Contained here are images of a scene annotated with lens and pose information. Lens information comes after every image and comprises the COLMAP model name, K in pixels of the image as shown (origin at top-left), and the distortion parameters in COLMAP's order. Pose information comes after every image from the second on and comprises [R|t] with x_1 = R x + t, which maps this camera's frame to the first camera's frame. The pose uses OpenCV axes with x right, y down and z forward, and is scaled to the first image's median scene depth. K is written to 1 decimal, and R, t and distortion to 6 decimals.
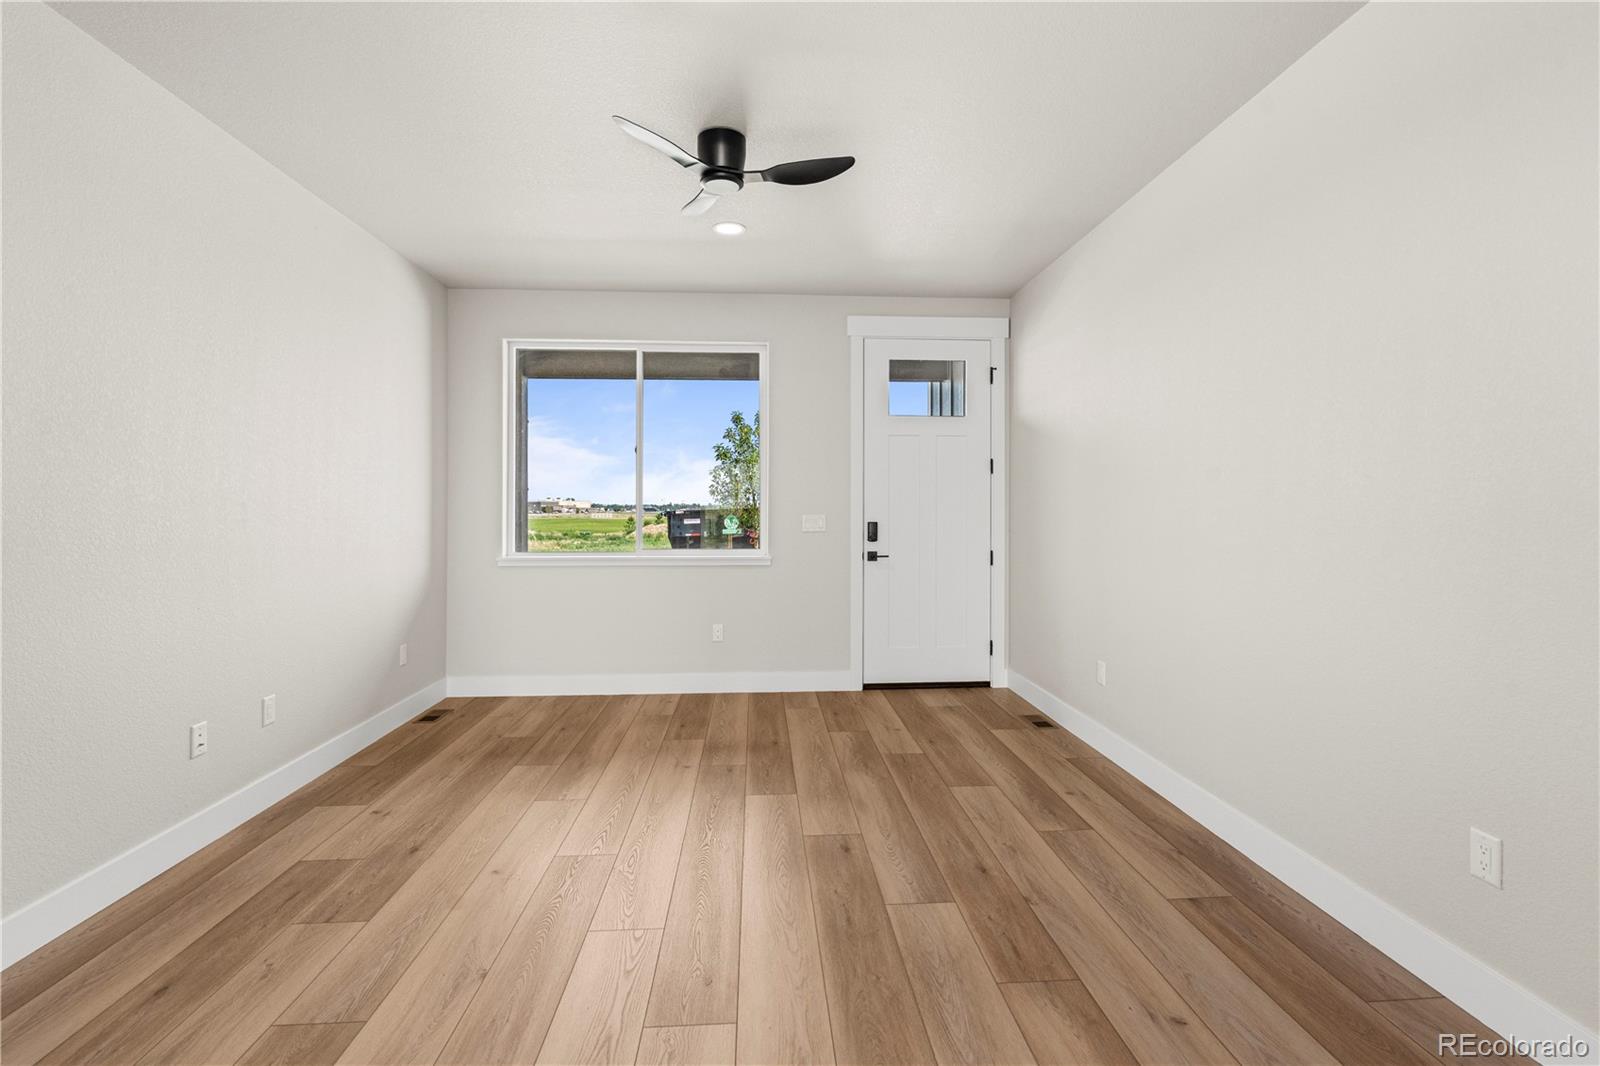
lens RADIAL K [[742.4, 0, 795.9], [0, 742.4, 503.4], [0, 0, 1]] dist [-0.008124, 0.003736]
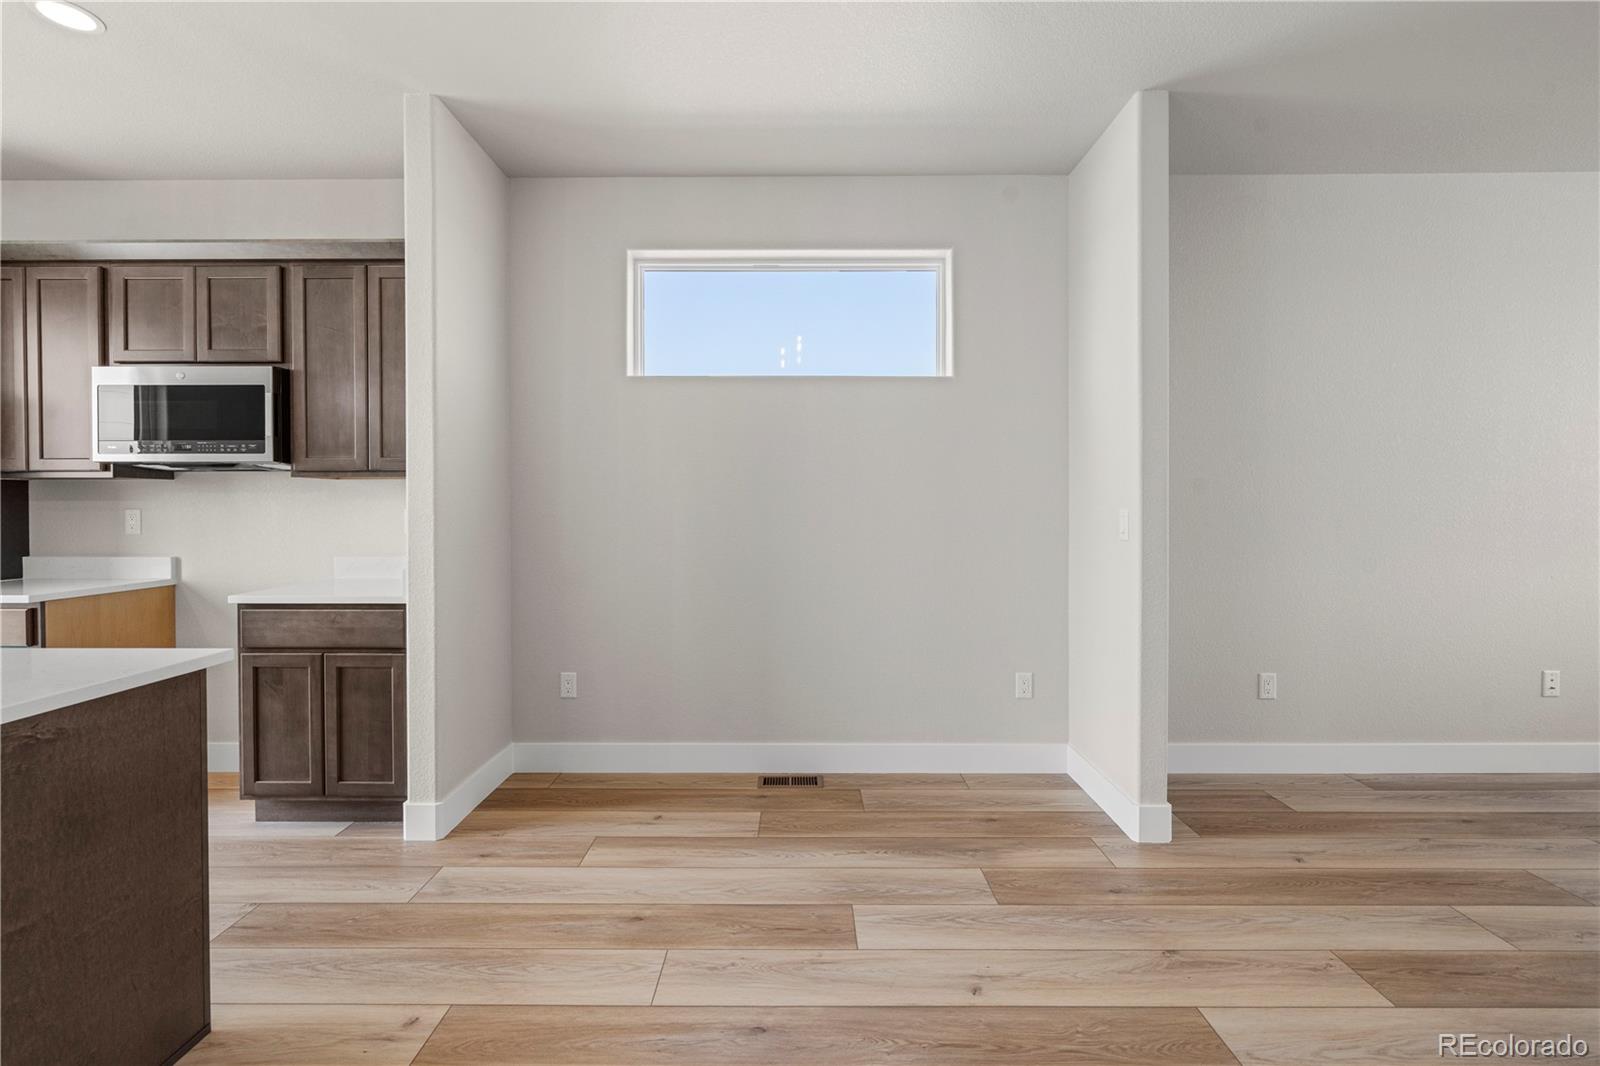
lens RADIAL K [[742.4, 0, 794.1], [0, 742.4, 509.1], [0, 0, 1]] dist [-0.008124, 0.003736]
pose [[-0.060636, 0.013050, -0.998075, 0.438141], [0.010234, 0.999870, 0.012451, 0.001214], [0.998107, -0.009459, -0.060762, -0.158110]]
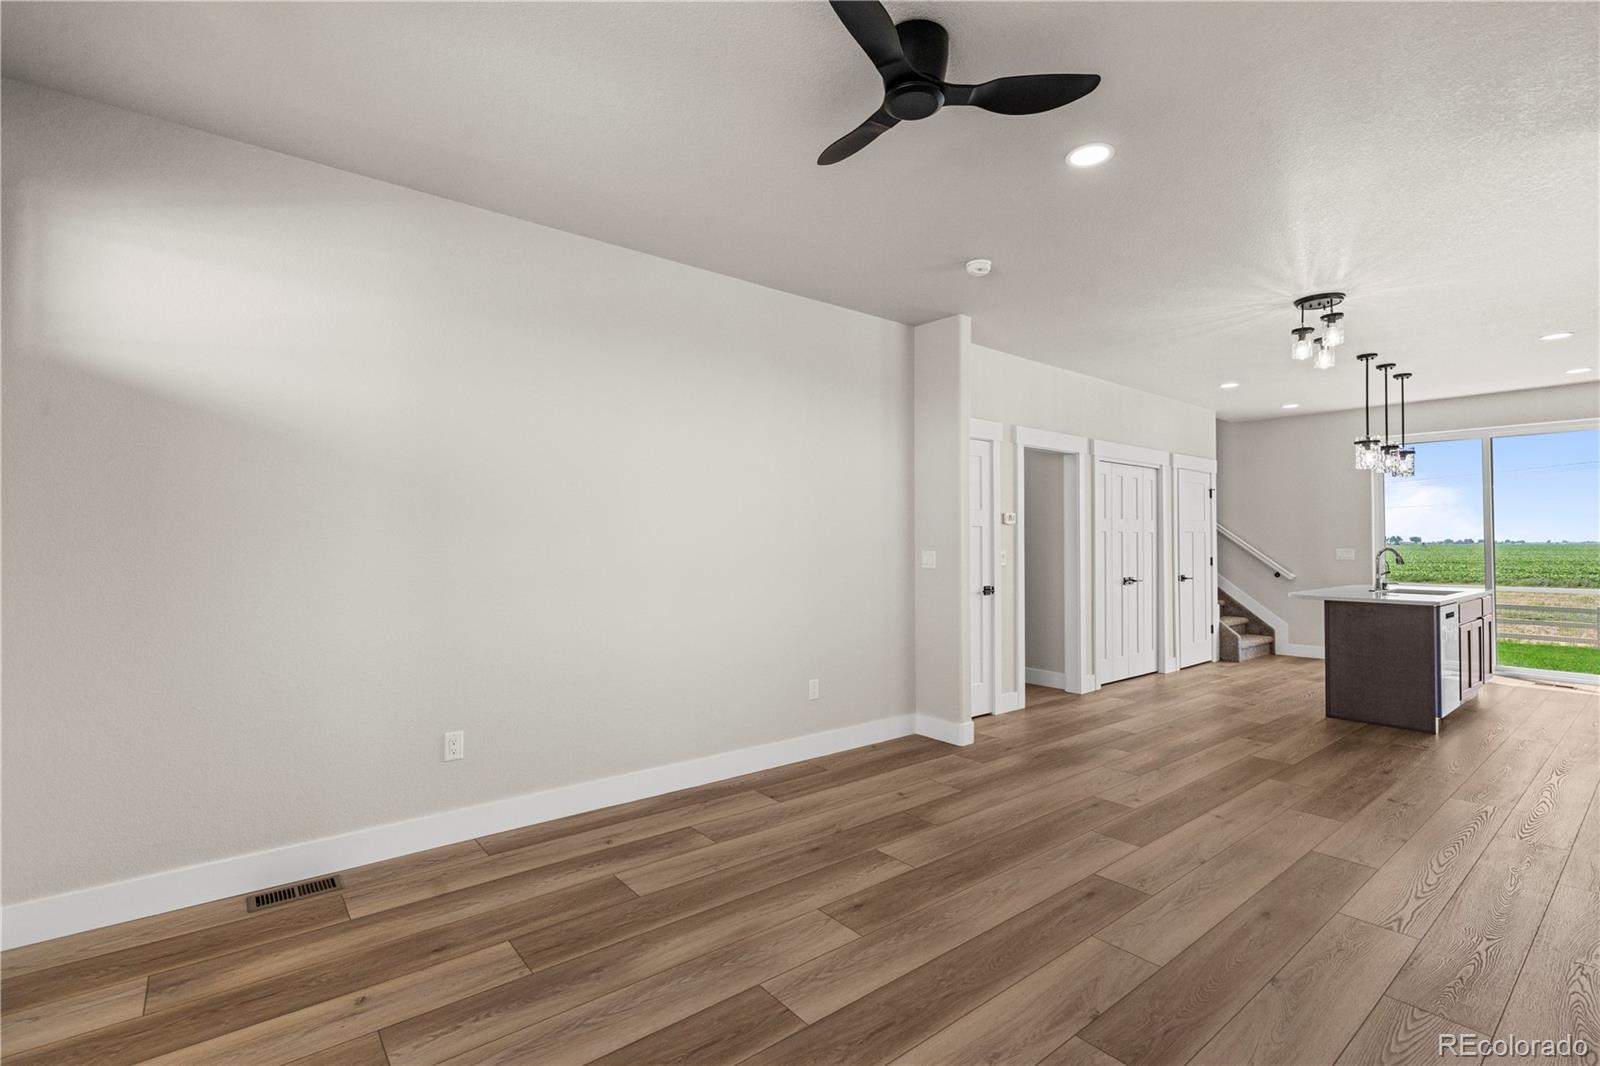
lens RADIAL K [[742.4, 0, 791.3], [0, 742.4, 534.0], [0, 0, 1]] dist [-0.008124, 0.003736]
pose [[-0.586356, 0.008094, 0.810013, -0.580935], [-0.009500, 0.999813, -0.016868, 0.004564], [-0.809997, -0.017586, -0.586170, 1.446844]]
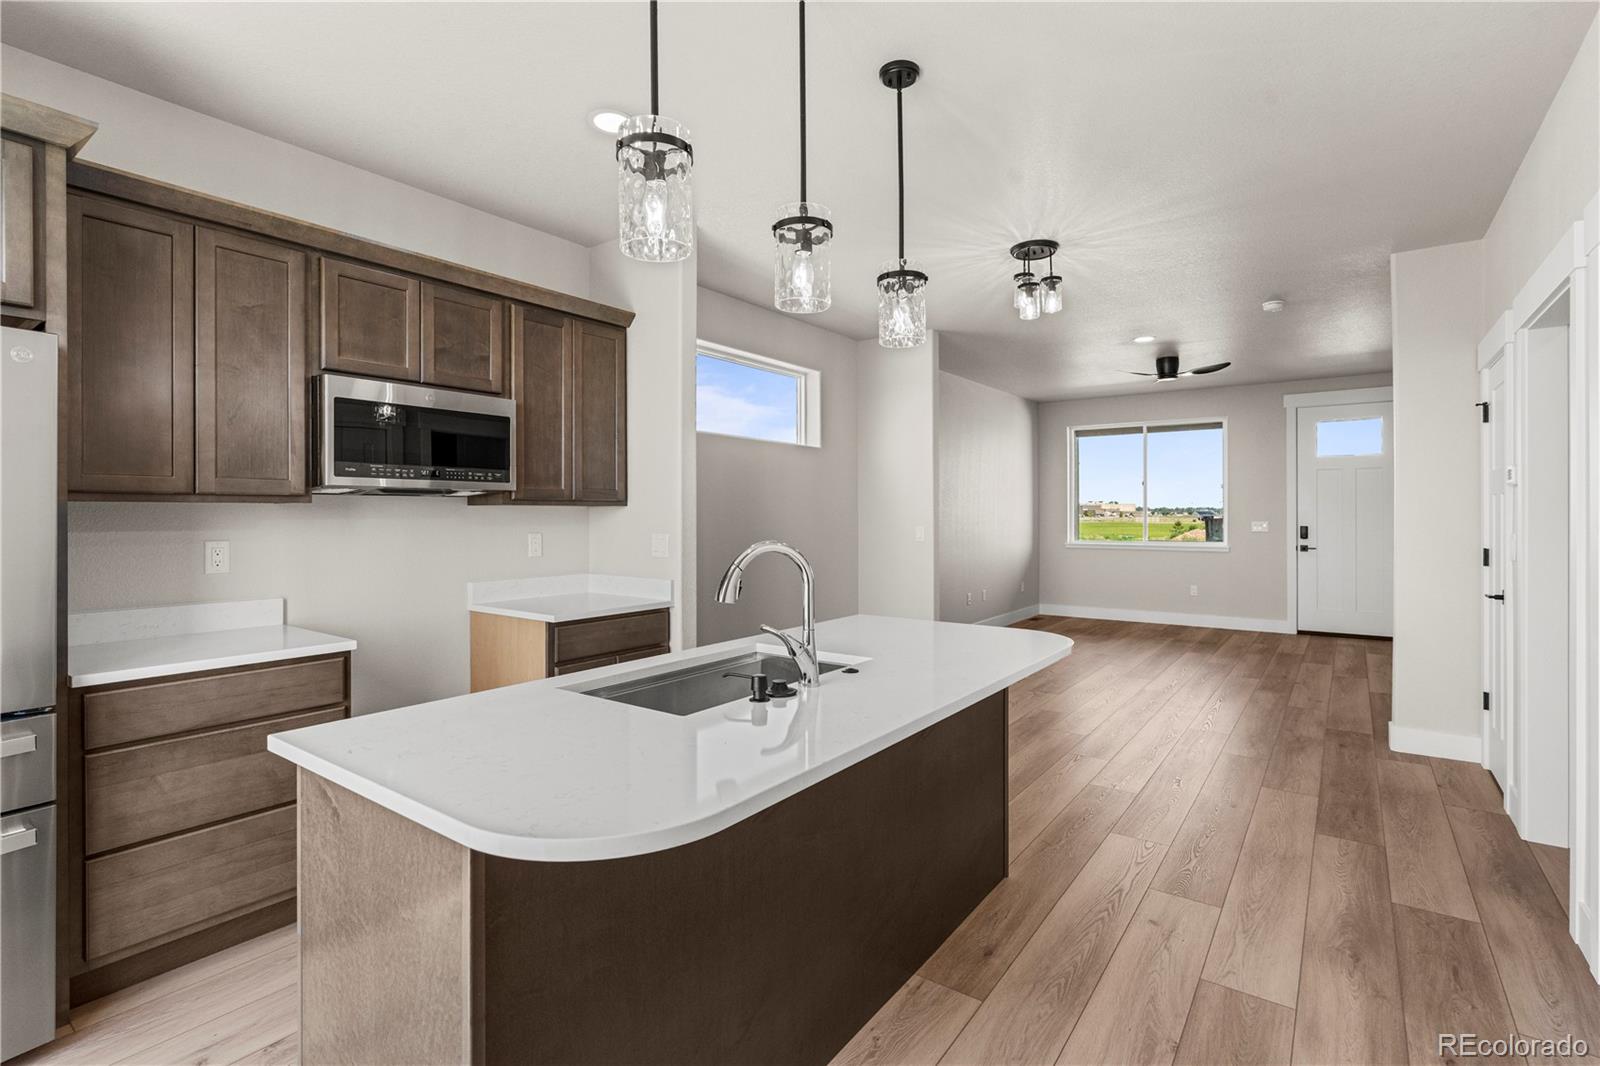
lens RADIAL K [[742.4, 0, 808.4], [0, 742.4, 509.0], [0, 0, 1]] dist [-0.008124, 0.003736]
pose [[0.773822, -0.002785, -0.633397, 0.467369], [0.004667, 0.999988, 0.001305, -0.029706], [0.633386, -0.003966, 0.773826, -1.417713]]
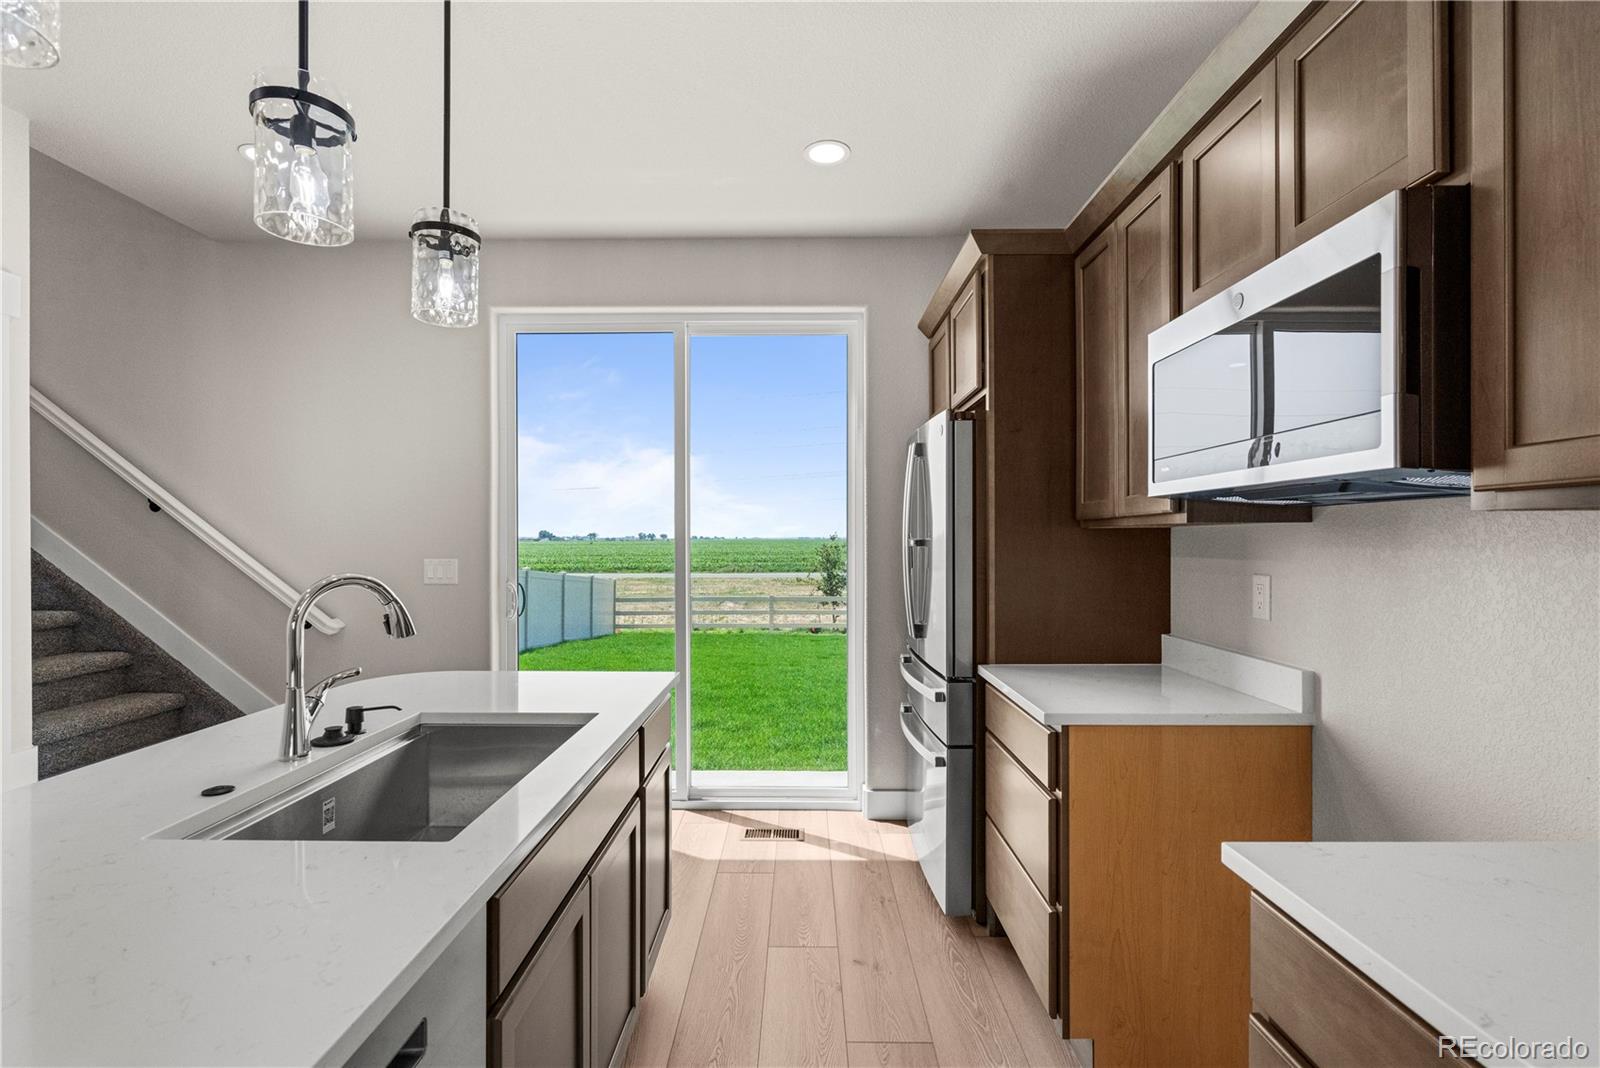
lens RADIAL K [[742.4, 0, 814.1], [0, 742.4, 536.9], [0, 0, 1]] dist [-0.008124, 0.003736]
pose [[-0.999123, 0.001487, 0.041857, -0.236268], [0.000961, 0.999920, -0.012590, -0.020575], [-0.041872, -0.012539, -0.999044, -0.552933]]
